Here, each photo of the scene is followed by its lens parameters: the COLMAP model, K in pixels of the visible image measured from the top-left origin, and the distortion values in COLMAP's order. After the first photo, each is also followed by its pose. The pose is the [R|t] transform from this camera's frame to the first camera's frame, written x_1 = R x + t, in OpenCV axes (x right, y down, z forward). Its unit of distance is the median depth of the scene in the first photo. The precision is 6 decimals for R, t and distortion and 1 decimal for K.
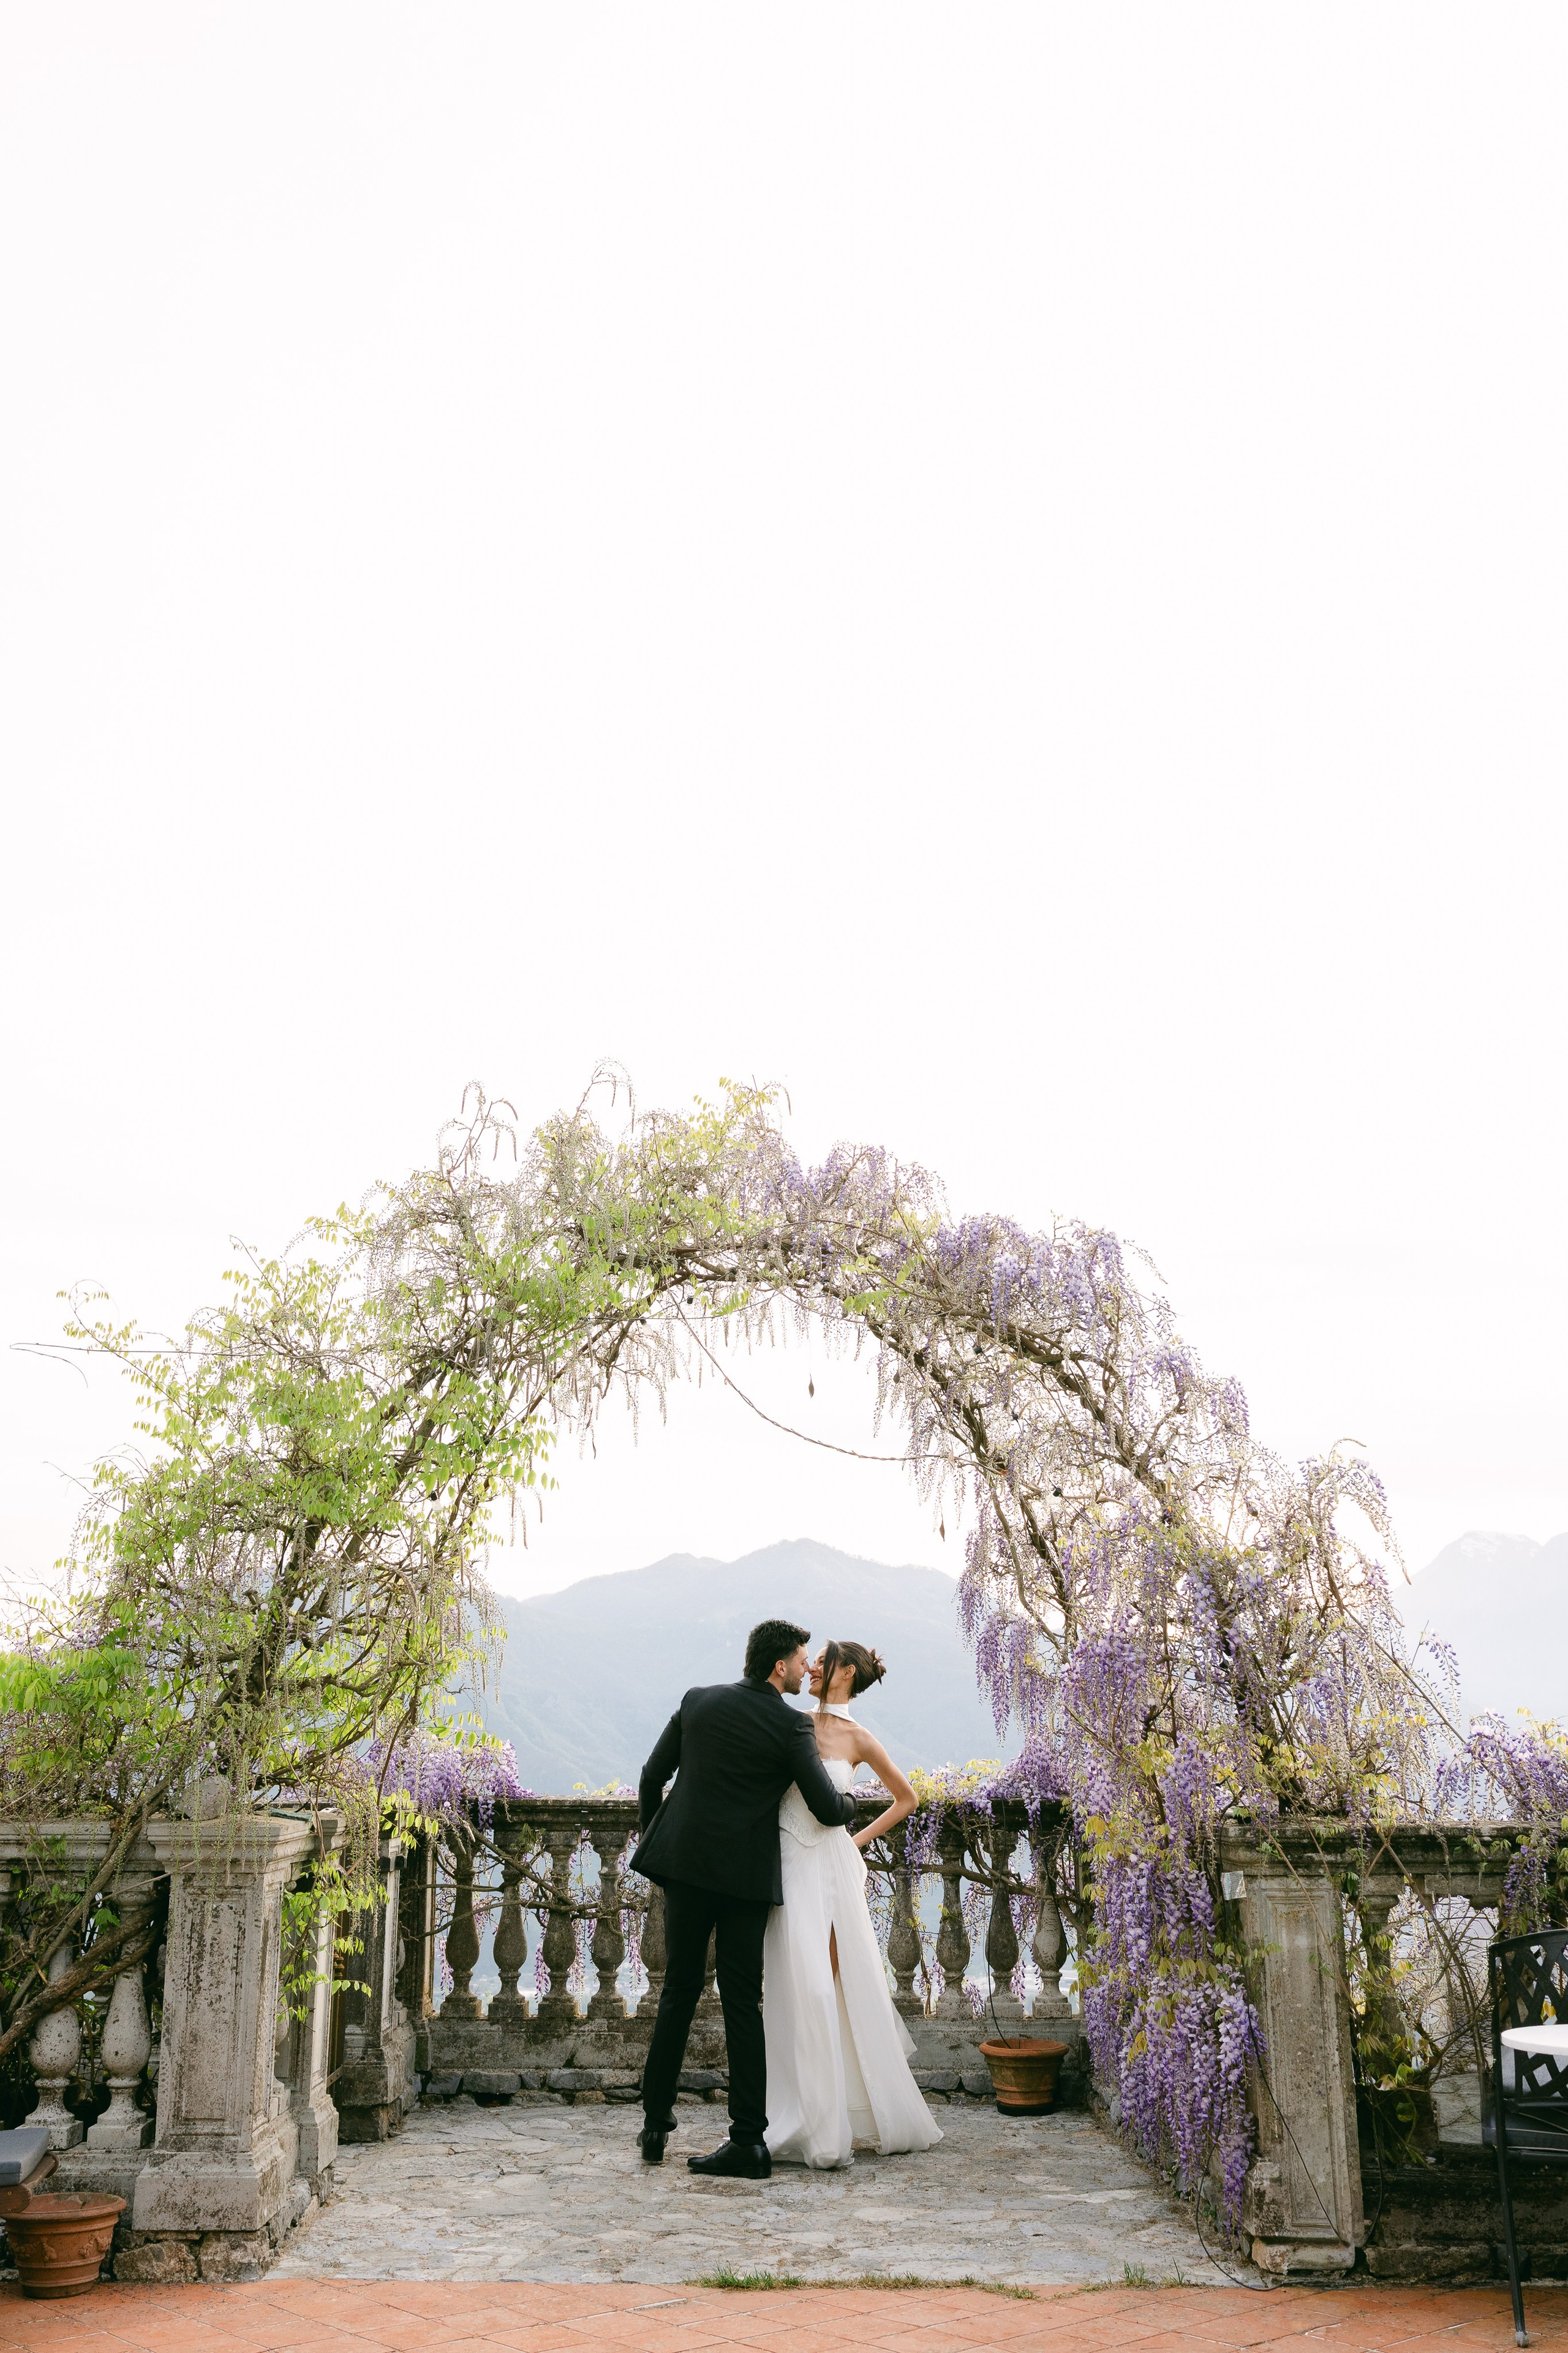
lens RADIAL K [[2217.1, 0, 783.7], [0, 2217.1, 1167.9], [0, 0, 1]] dist [-0.000123, 0.000000]
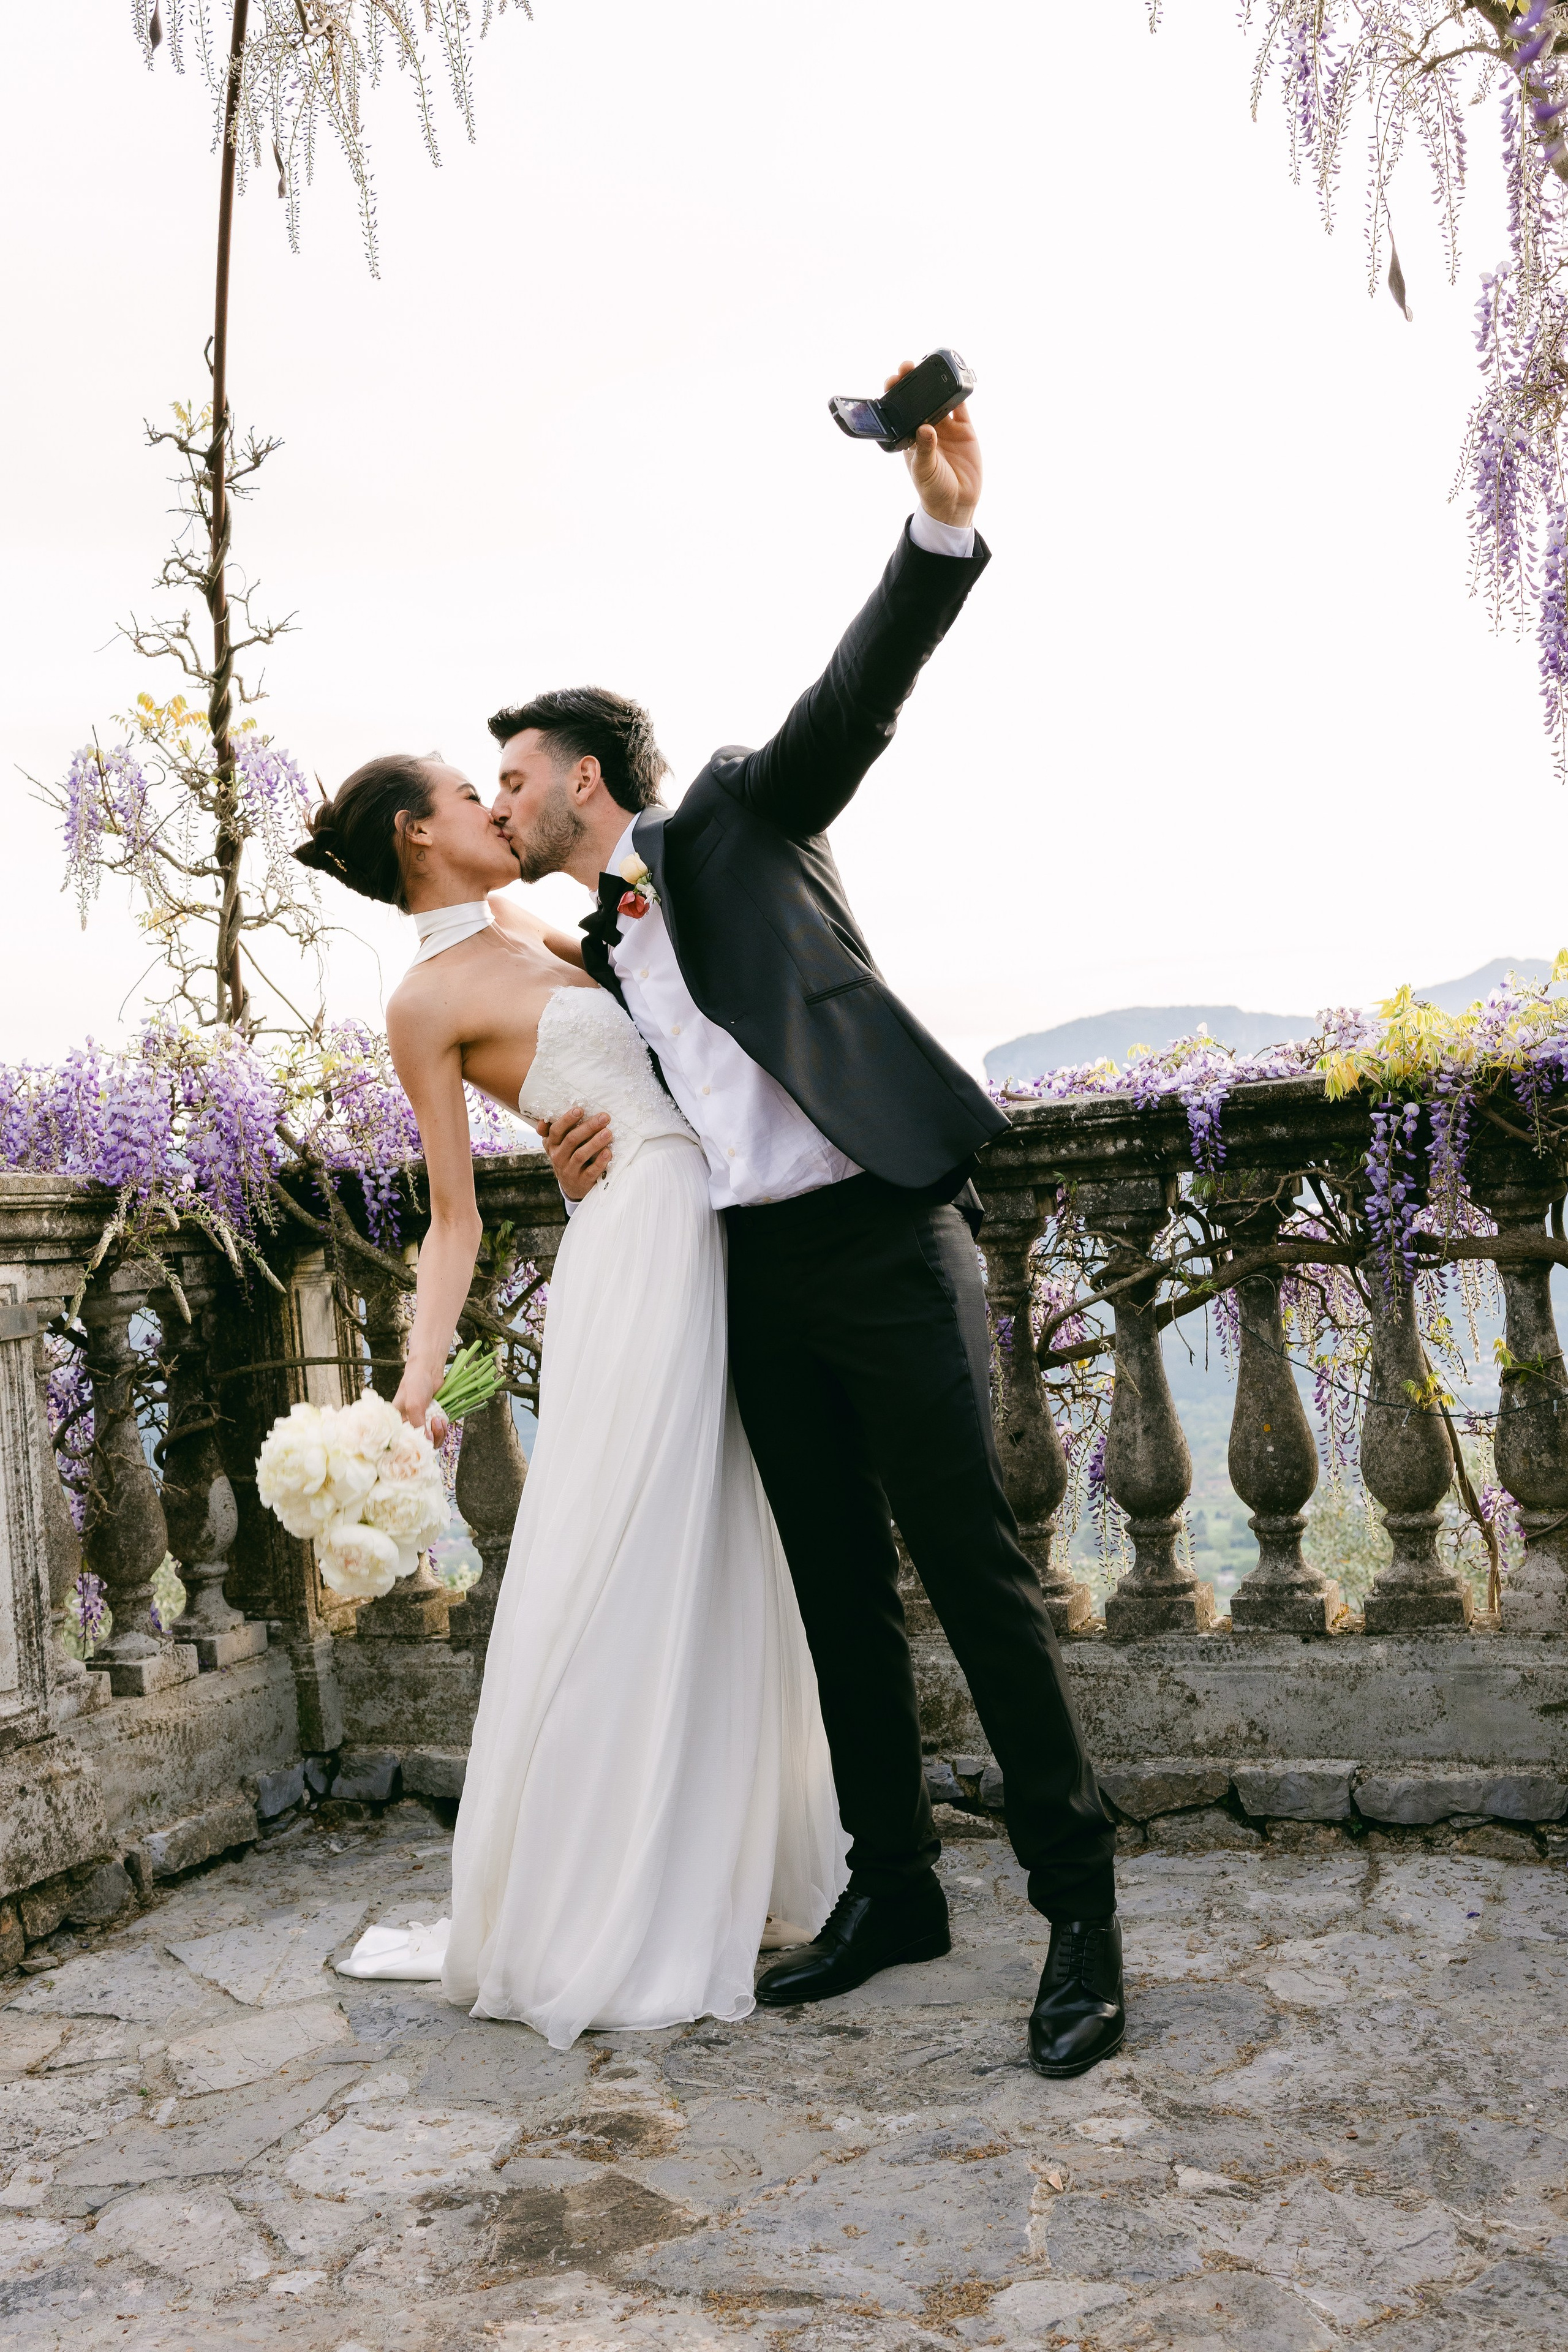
lens RADIAL K [[2216.3, 0, 782.2], [0, 2216.3, 1170.5], [0, 0, 1]] dist [-0.000123, 0.000000]
pose [[0.929316, -0.081121, -0.360264, 0.095909], [0.168796, 0.961008, 0.219025, 0.205070], [0.328449, -0.264354, 0.906773, 0.636587]]
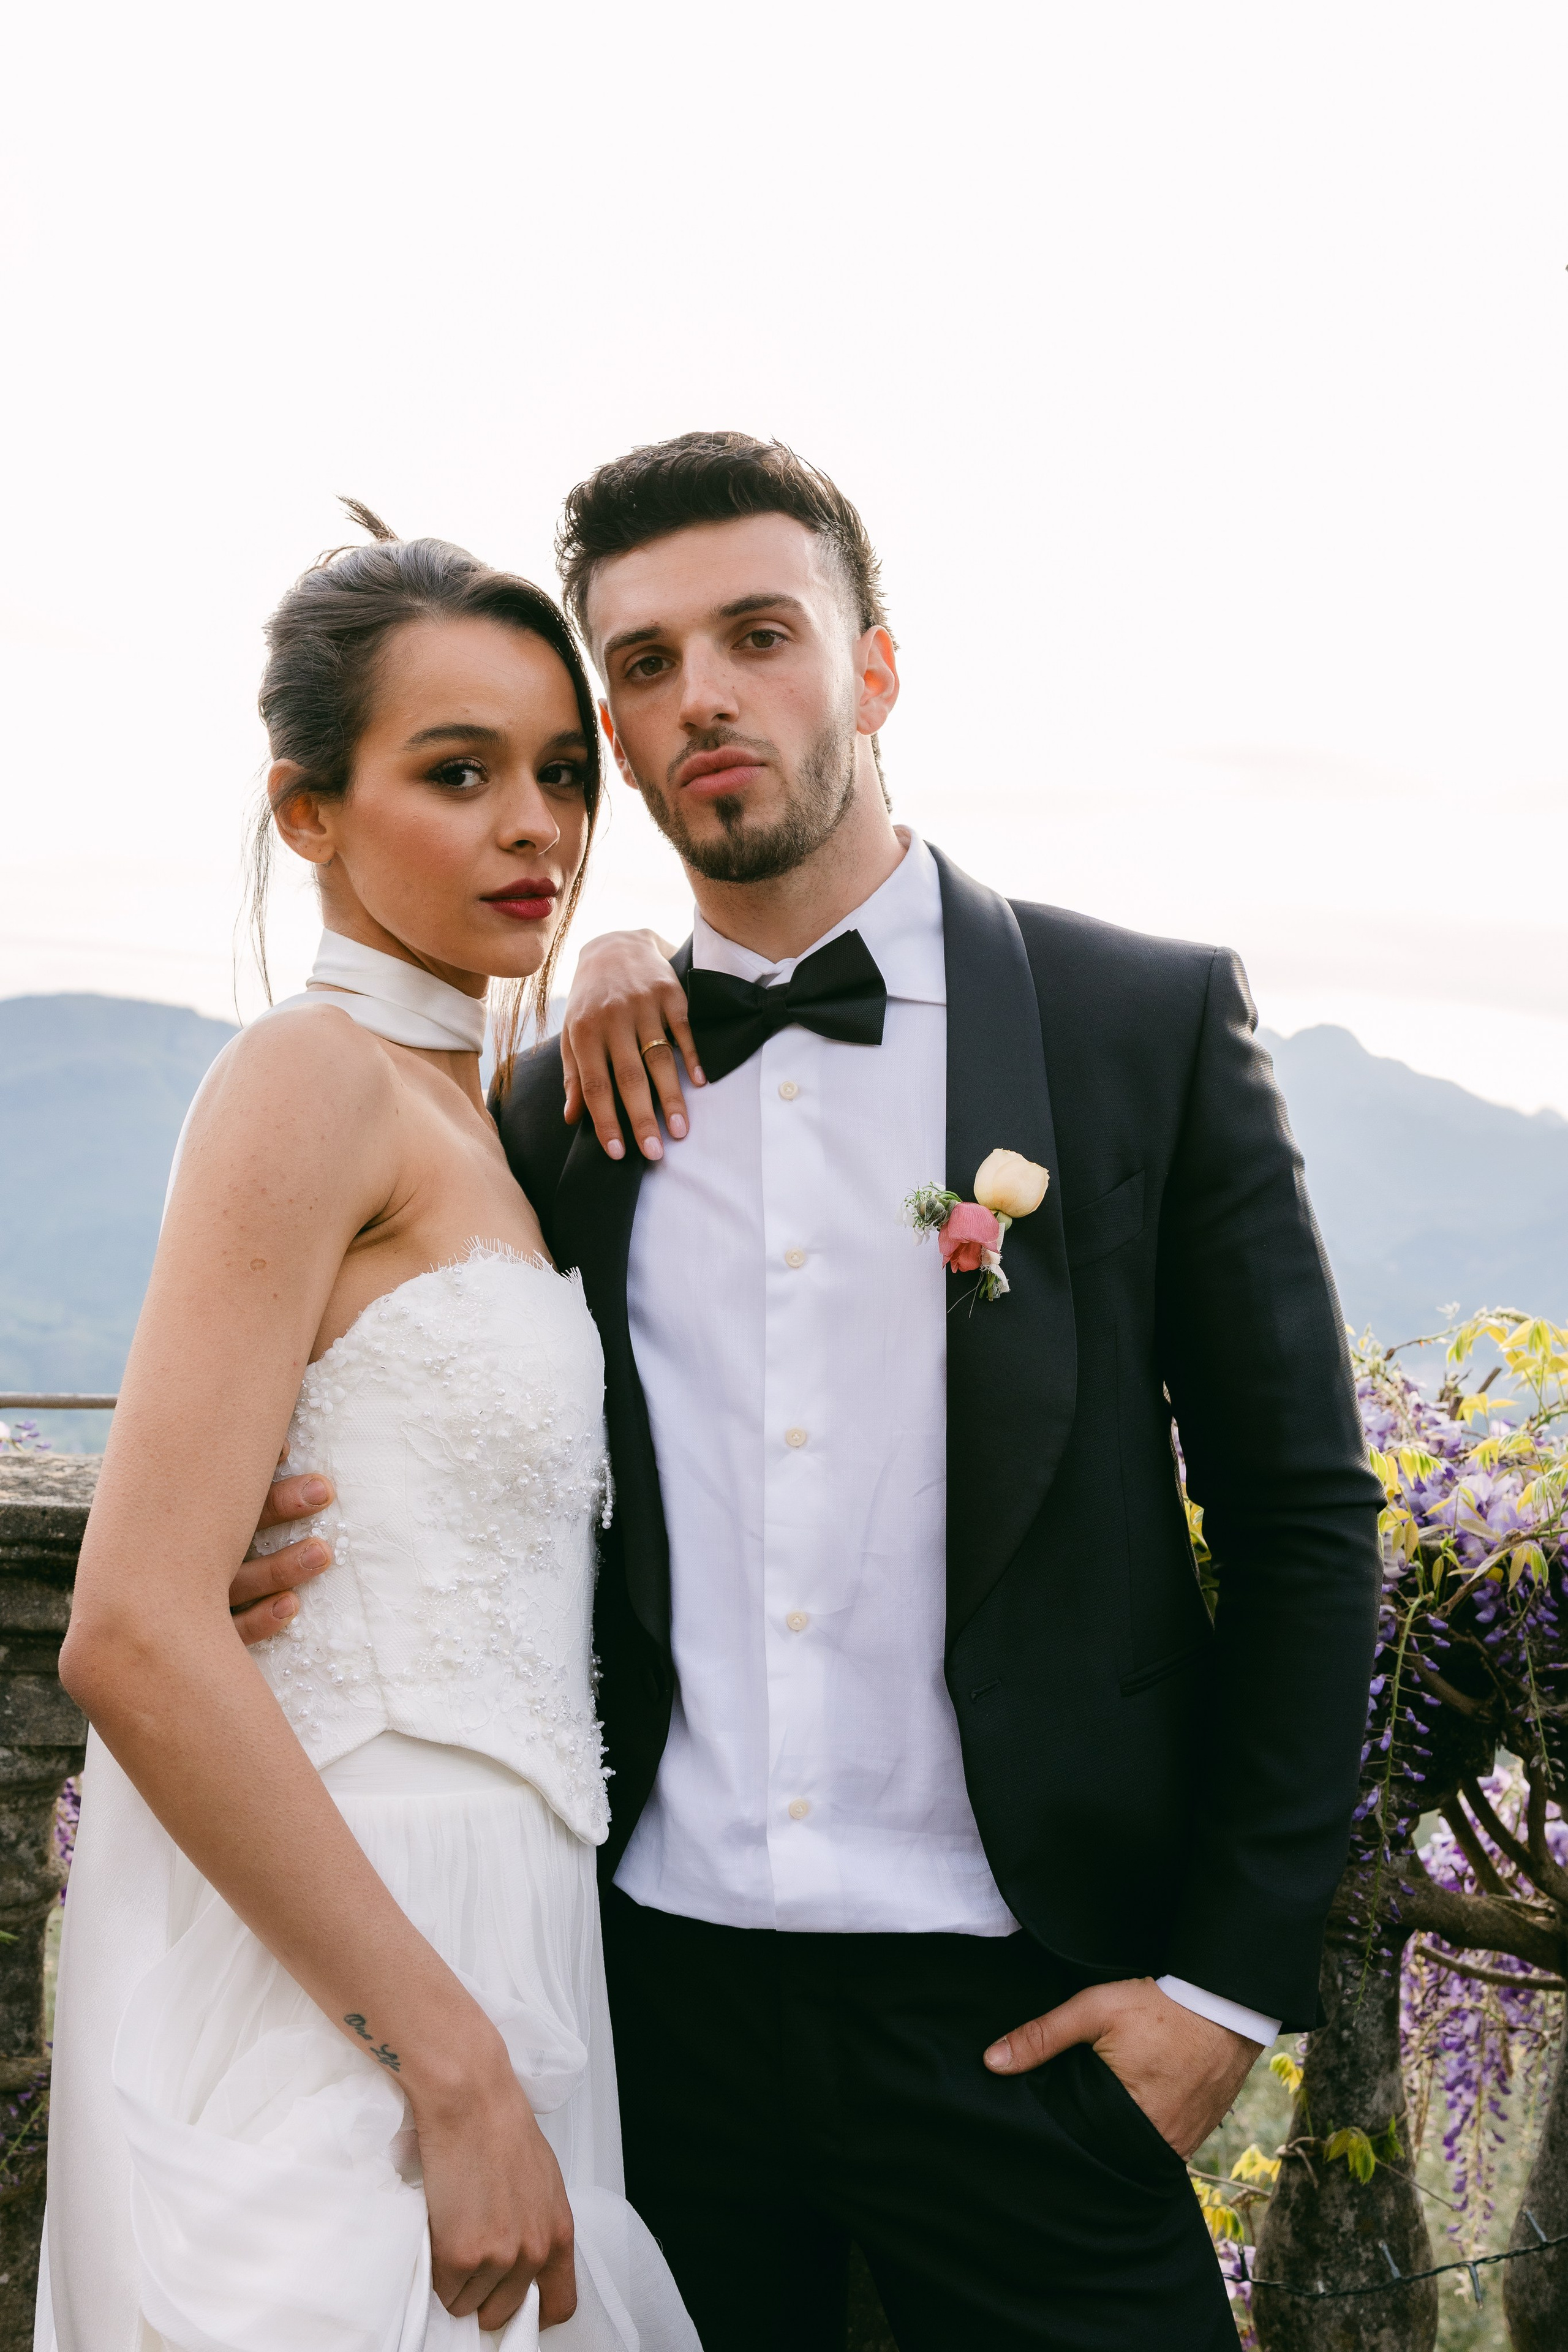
lens RADIAL K [[2216.3, 0, 783.2], [0, 2216.3, 1174.0], [0, 0, 1]] dist [-0.000123, 0.000000]
pose [[0.993859, 0.044737, 0.101210, 0.006644], [-0.067974, 0.968547, 0.239368, 0.220440], [-0.087318, -0.244778, 0.965639, 0.849447]]
